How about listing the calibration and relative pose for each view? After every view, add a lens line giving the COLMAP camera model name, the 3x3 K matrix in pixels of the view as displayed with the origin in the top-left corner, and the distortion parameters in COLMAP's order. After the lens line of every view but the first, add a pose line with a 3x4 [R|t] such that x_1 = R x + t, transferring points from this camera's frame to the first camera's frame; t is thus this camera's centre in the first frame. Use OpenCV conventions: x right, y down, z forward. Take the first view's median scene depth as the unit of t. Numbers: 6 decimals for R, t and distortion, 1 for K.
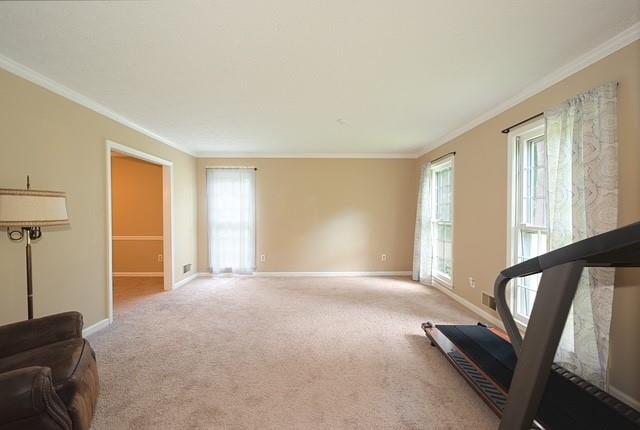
lens RADIAL K [[258.4, 0, 320.0], [0, 258.4, 215.0], [0, 0, 1]] dist [0.001585, 0.000239]
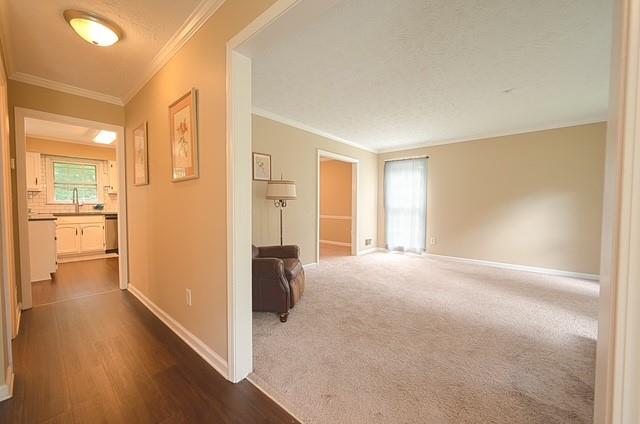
lens RADIAL K [[253.7, 0, 320.0], [0, 253.7, 212.0], [0, 0, 1]] dist [-0.000146, 0.000085]
pose [[0.740604, 0.019441, -0.671661, 0.165214], [-0.011158, 0.999799, 0.016635, 0.044342], [0.671850, -0.004826, 0.740672, -0.095672]]
